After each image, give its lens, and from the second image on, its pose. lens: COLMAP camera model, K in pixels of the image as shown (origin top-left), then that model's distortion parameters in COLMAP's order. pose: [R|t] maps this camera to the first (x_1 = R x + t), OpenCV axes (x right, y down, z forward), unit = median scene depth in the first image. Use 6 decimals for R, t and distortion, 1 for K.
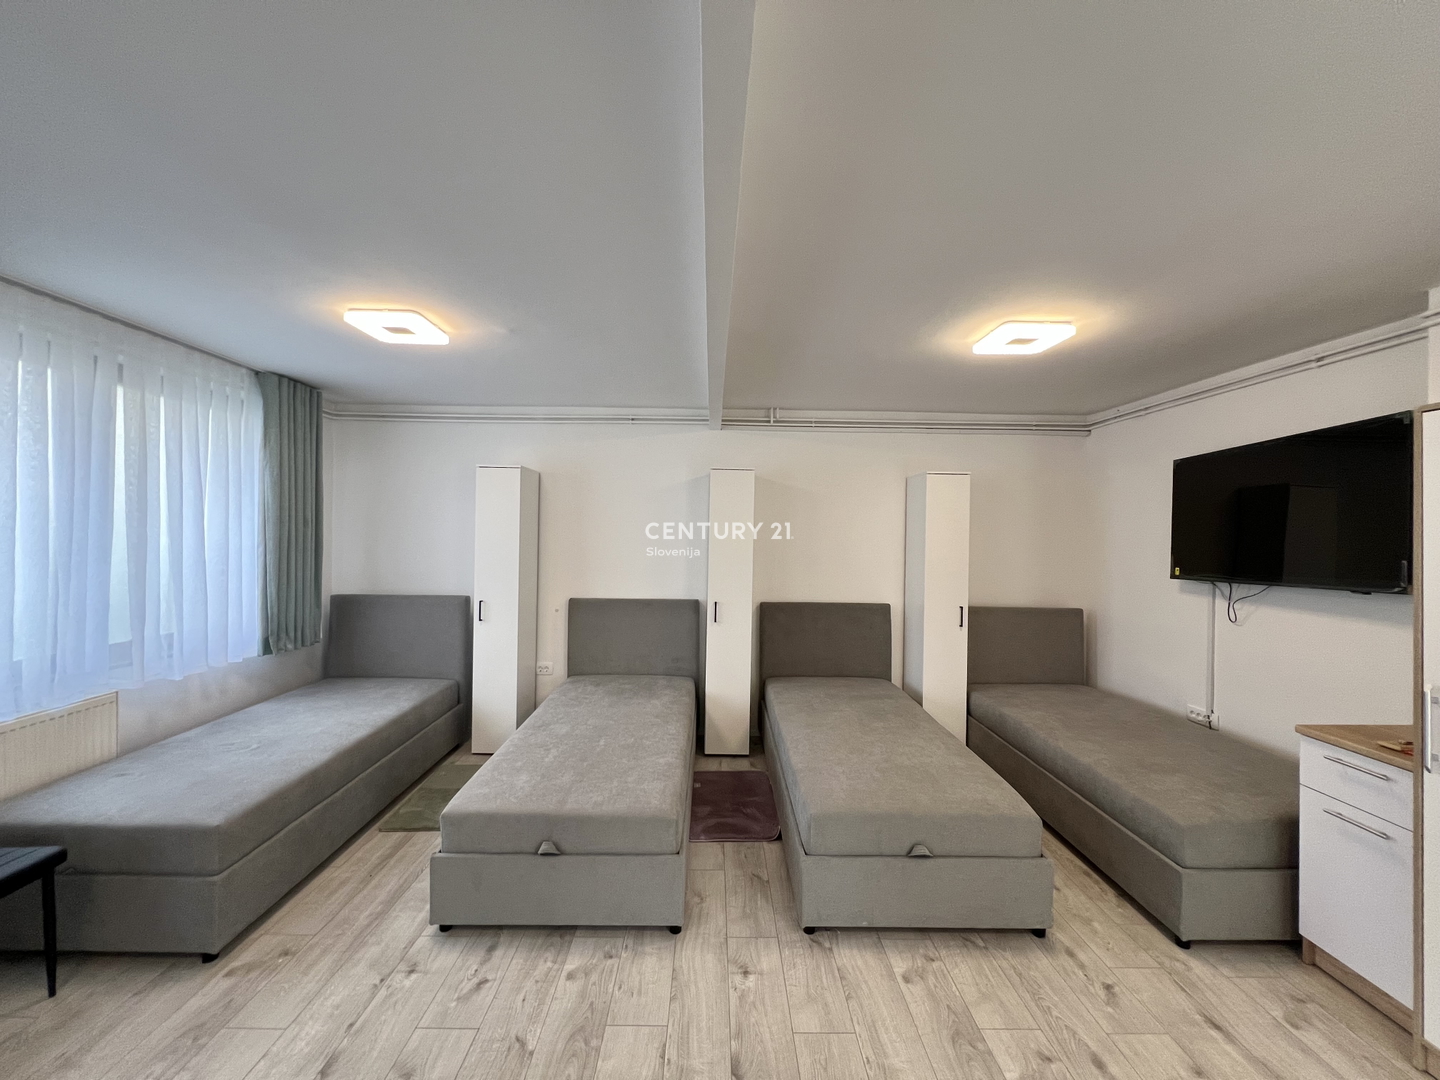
lens RADIAL K [[576.6, 0, 714.5], [0, 576.6, 535.8], [0, 0, 1]] dist [-0.002269, -0.000043]
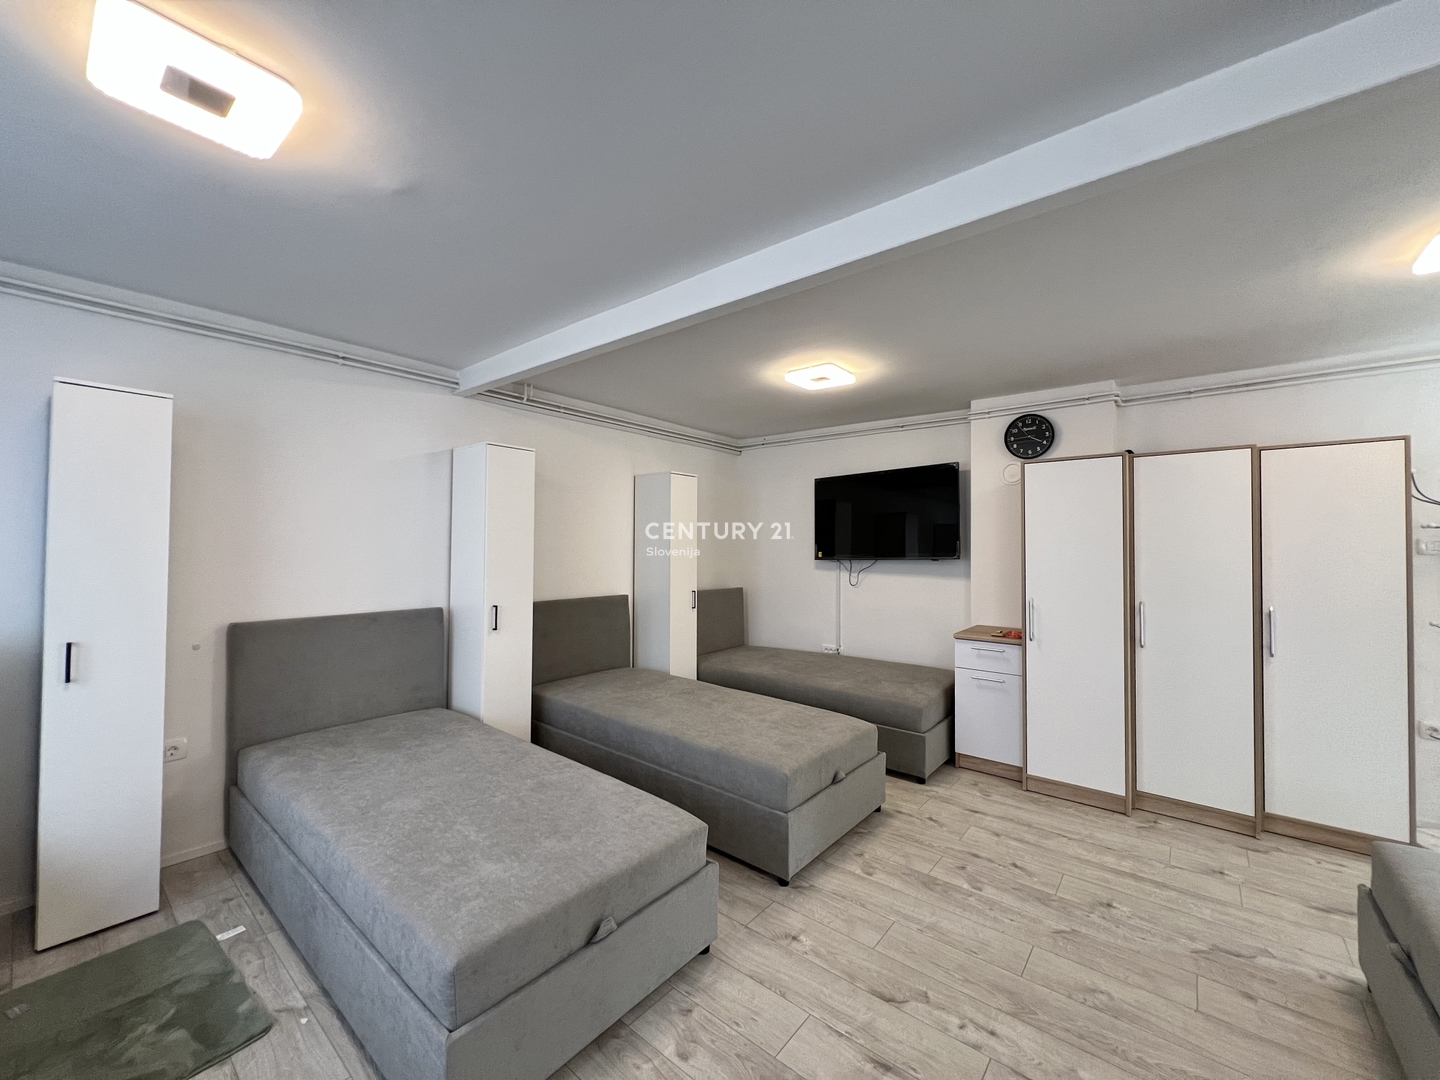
lens RADIAL K [[576.6, 0, 720.2], [0, 576.6, 534.9], [0, 0, 1]] dist [-0.002269, -0.000043]
pose [[0.638534, 0.006757, 0.769564, -0.728463], [0.002807, 0.999934, -0.011109, 0.040641], [-0.769589, 0.009253, 0.638473, 0.382297]]
